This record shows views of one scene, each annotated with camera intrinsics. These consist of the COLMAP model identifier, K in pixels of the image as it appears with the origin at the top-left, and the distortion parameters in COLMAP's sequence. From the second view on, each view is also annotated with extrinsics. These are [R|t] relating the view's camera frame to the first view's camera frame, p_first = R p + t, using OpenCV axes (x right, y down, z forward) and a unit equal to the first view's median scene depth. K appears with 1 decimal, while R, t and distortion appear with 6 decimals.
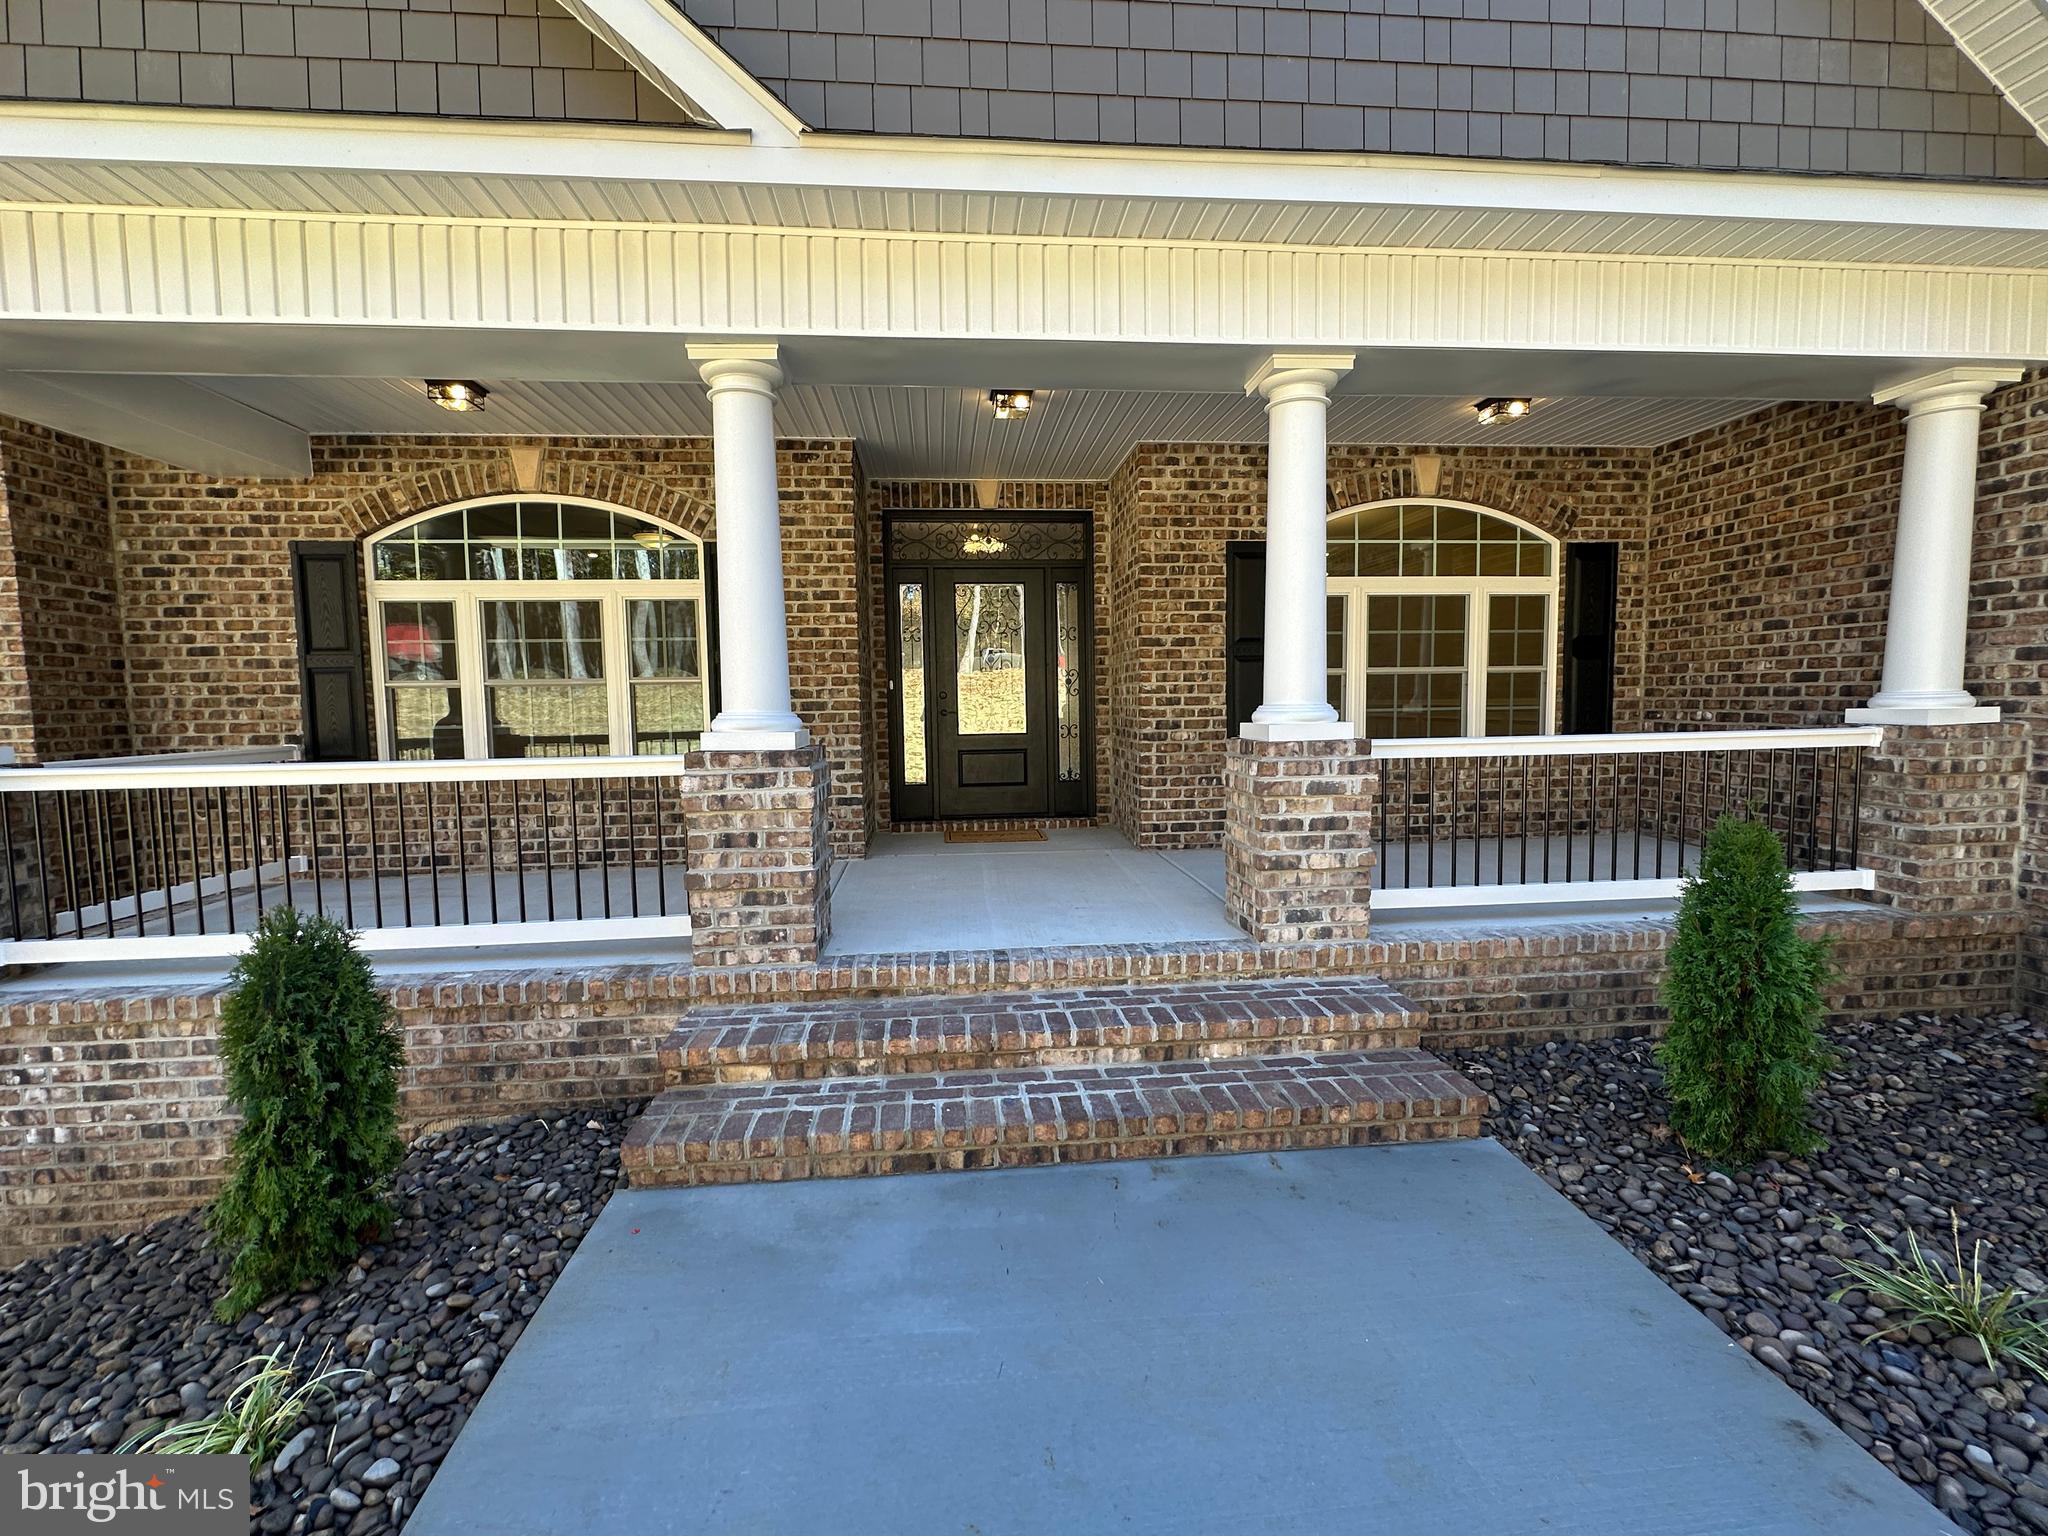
lens RADIAL K [[889.0, 0, 1025.0], [0, 889.0, 767.5], [0, 0, 1]] dist [-0.010215, -0.000118]
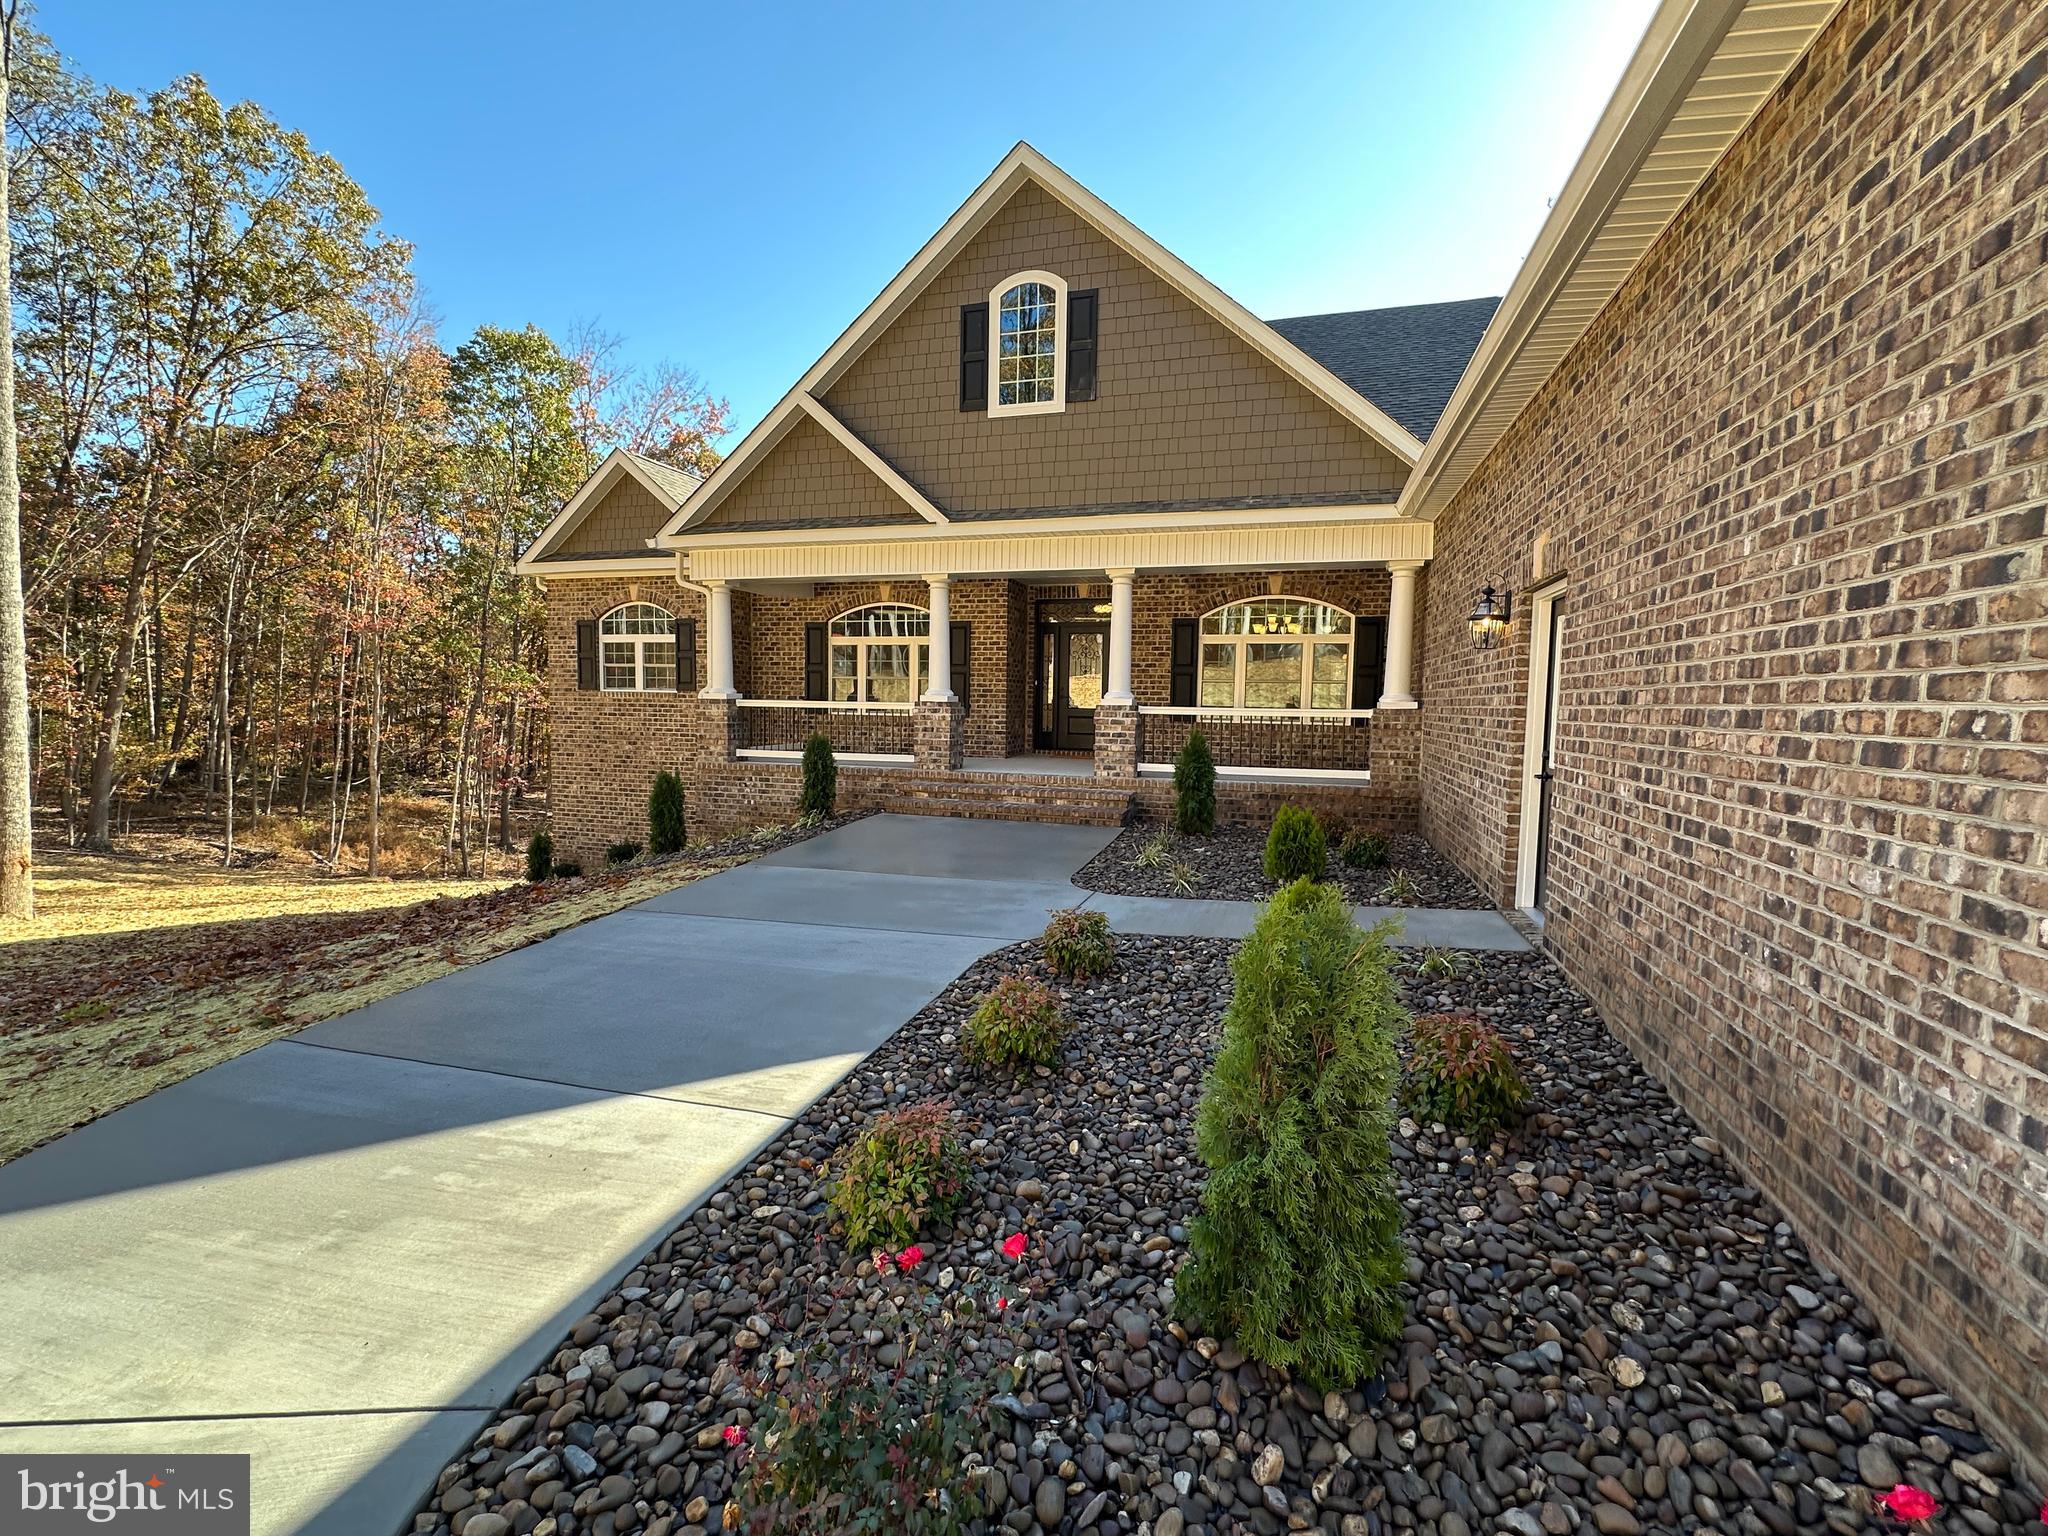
lens RADIAL K [[889.0, 0, 1019.7], [0, 889.0, 765.3], [0, 0, 1]] dist [-0.010215, -0.000118]
pose [[0.924326, 0.058809, -0.377045, 0.988735], [-0.059294, 0.998187, 0.010331, 0.131204], [0.376969, 0.012808, 0.926137, -1.522776]]
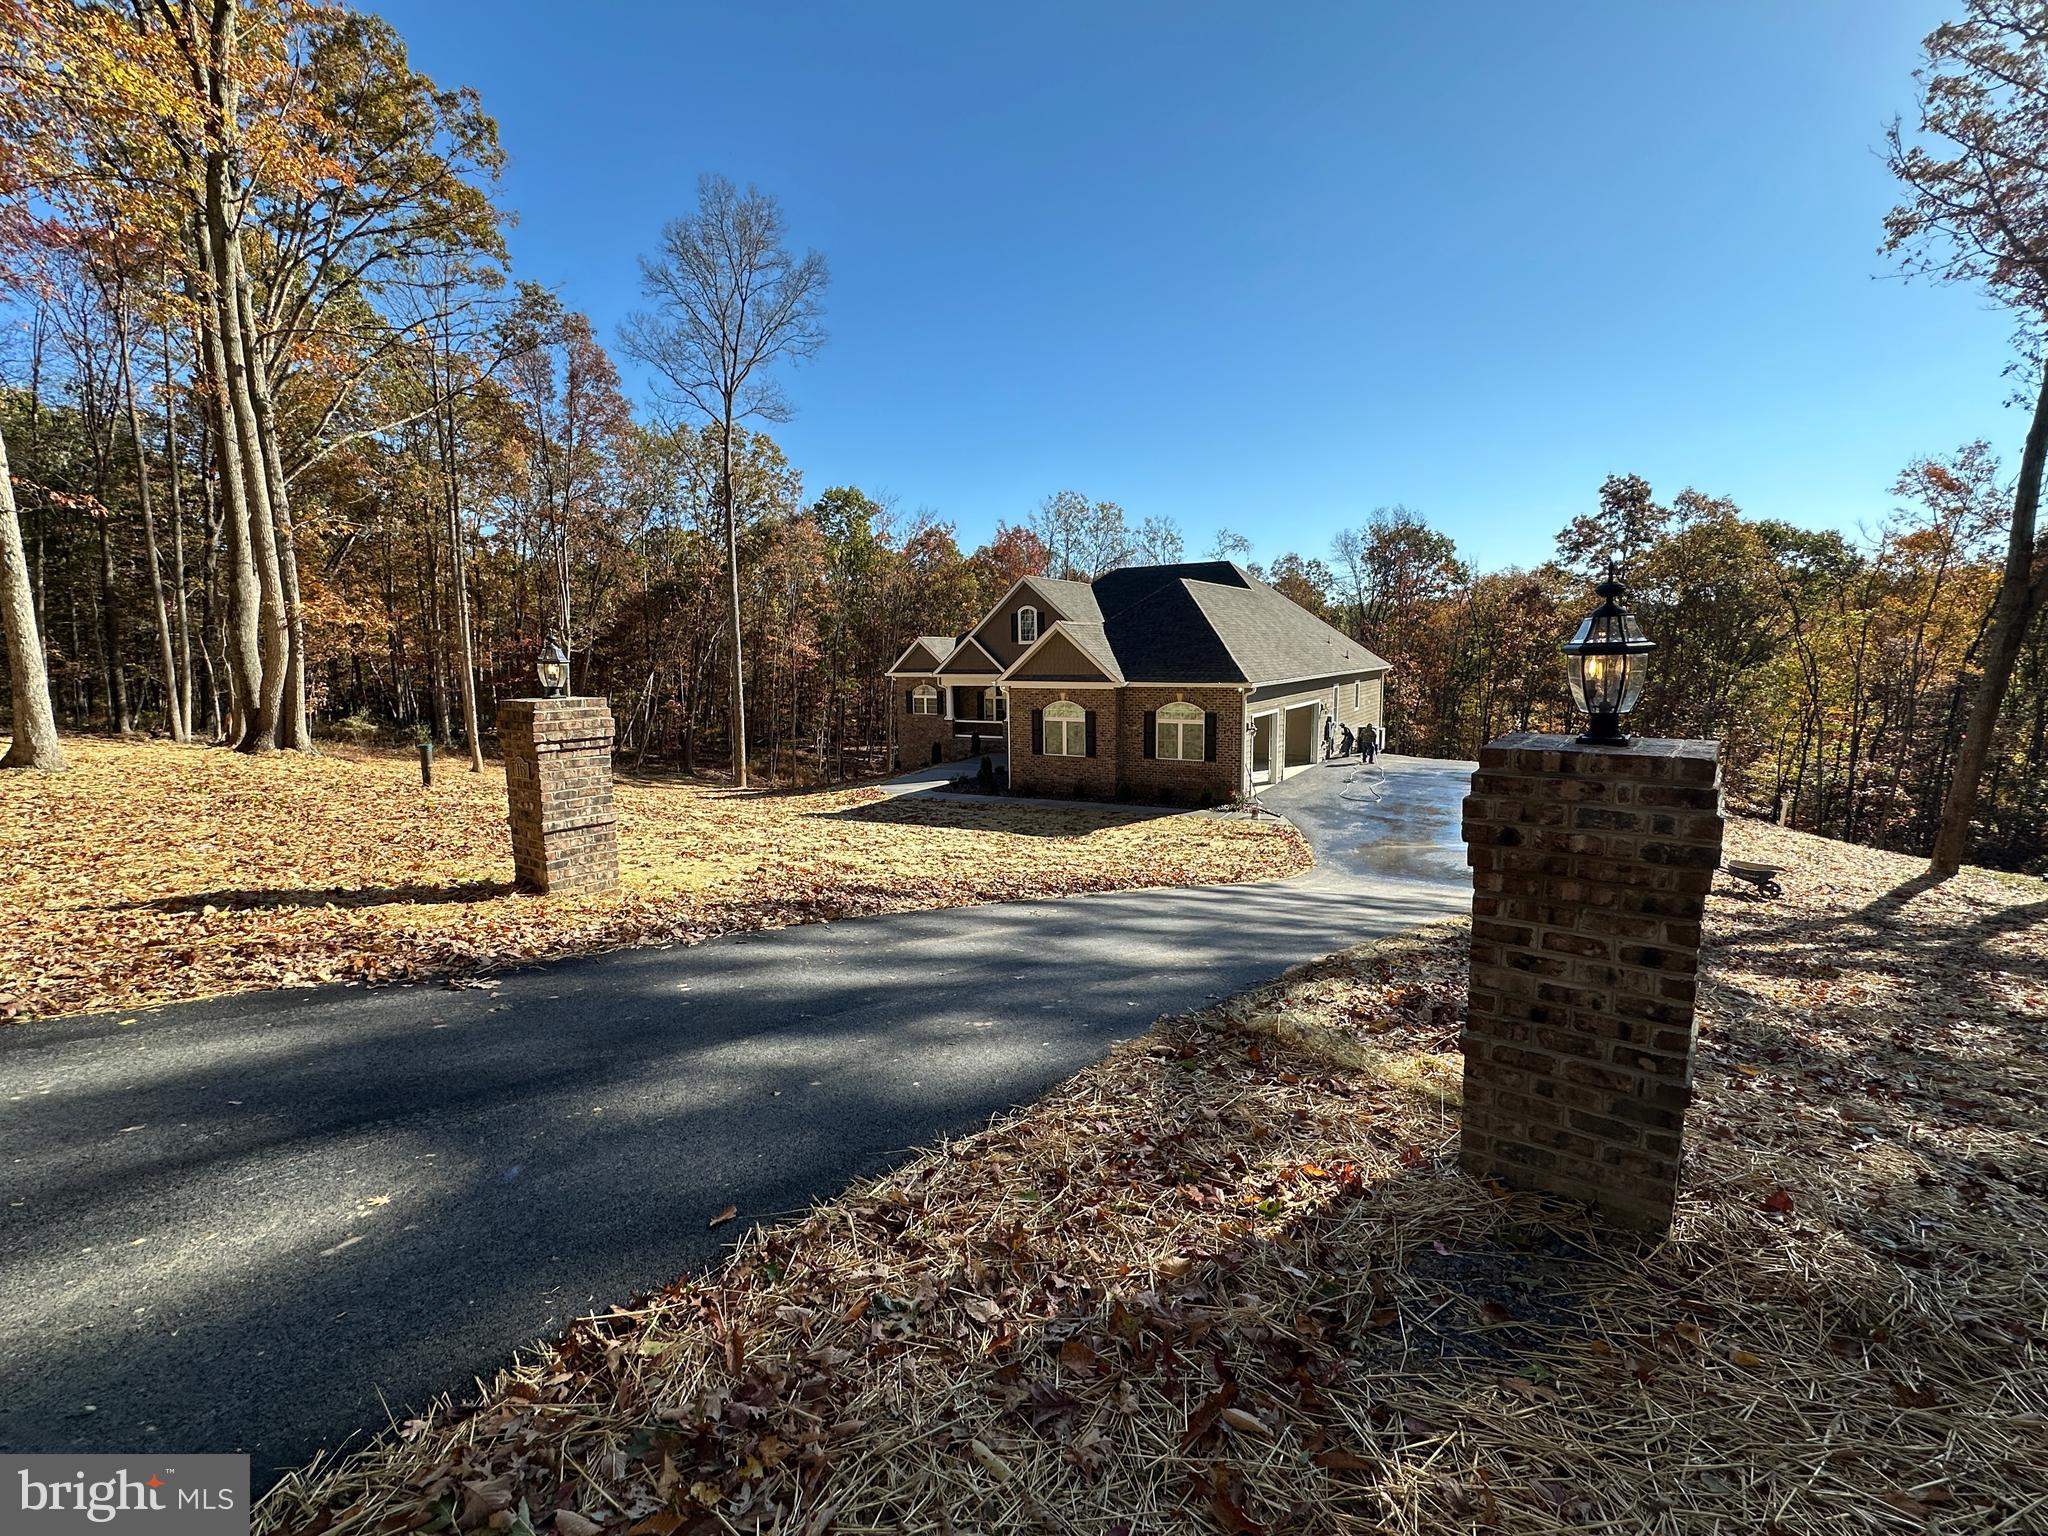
lens RADIAL K [[889.0, 0, 1023.2], [0, 889.0, 774.4], [0, 0, 1]] dist [-0.010215, -0.000118]
pose [[0.799877, 0.086465, -0.593902, 5.644224], [-0.043996, 0.995353, 0.085657, -0.280371], [0.598549, -0.042386, 0.799964, -6.766917]]
